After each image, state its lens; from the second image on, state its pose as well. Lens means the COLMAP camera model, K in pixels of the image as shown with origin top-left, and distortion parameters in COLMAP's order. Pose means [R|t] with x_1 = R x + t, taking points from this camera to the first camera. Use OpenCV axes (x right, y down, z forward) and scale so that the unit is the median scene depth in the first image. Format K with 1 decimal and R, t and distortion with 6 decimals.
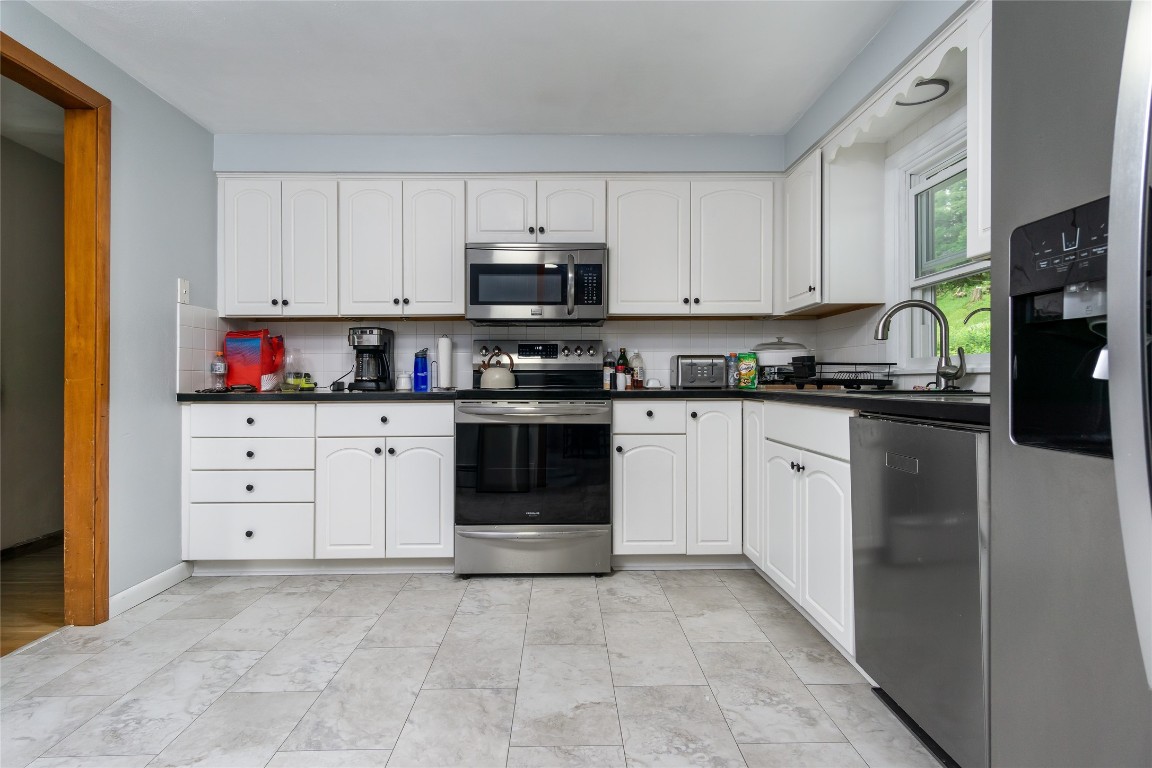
lens RADIAL K [[591.3, 0, 573.6], [0, 591.3, 373.7], [0, 0, 1]] dist [0.004715, 0.002410]
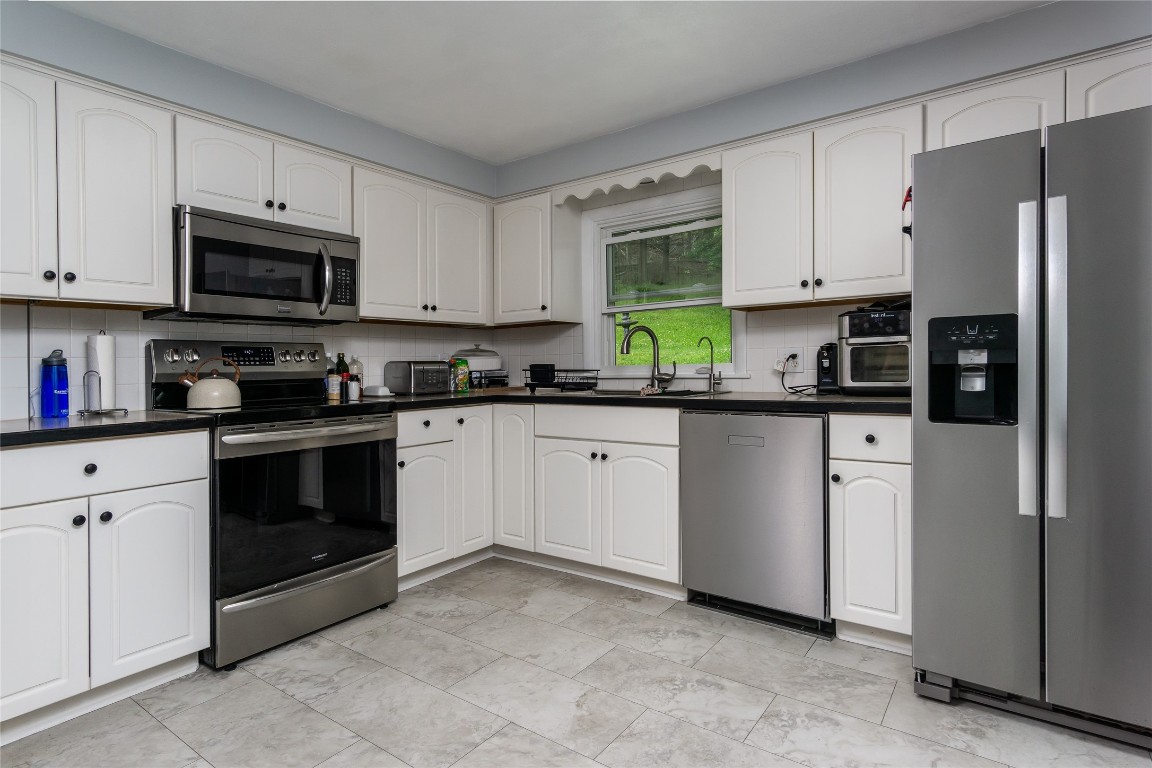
lens RADIAL K [[591.3, 0, 576.5], [0, 591.3, 367.5], [0, 0, 1]] dist [0.004715, 0.002410]
pose [[0.620113, -0.009279, 0.784458, -0.492592], [0.008639, 0.999950, 0.004999, -0.027922], [-0.784465, 0.003677, 0.620162, 0.206422]]
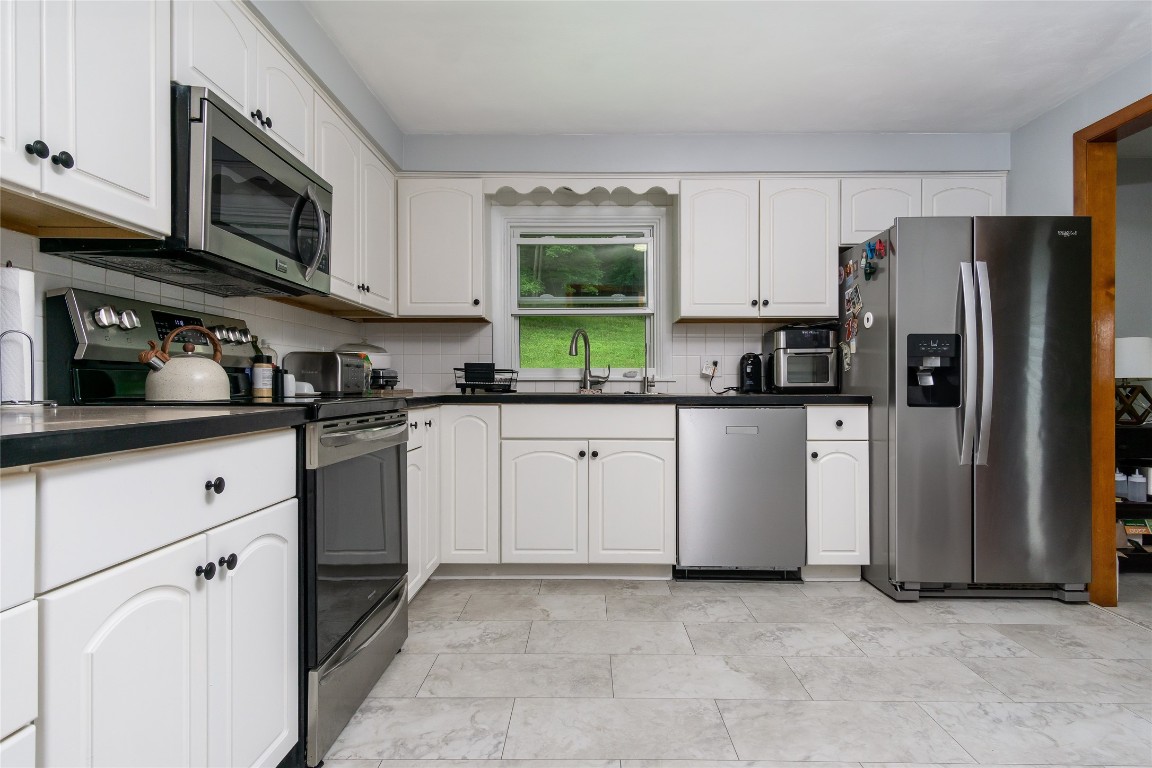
lens RADIAL K [[591.3, 0, 581.0], [0, 591.3, 388.8], [0, 0, 1]] dist [0.004715, 0.002410]
pose [[0.058480, -0.004848, 0.998277, -0.688987], [-0.012230, 0.999910, 0.005573, 0.010208], [-0.998214, -0.012535, 0.058415, 0.744794]]
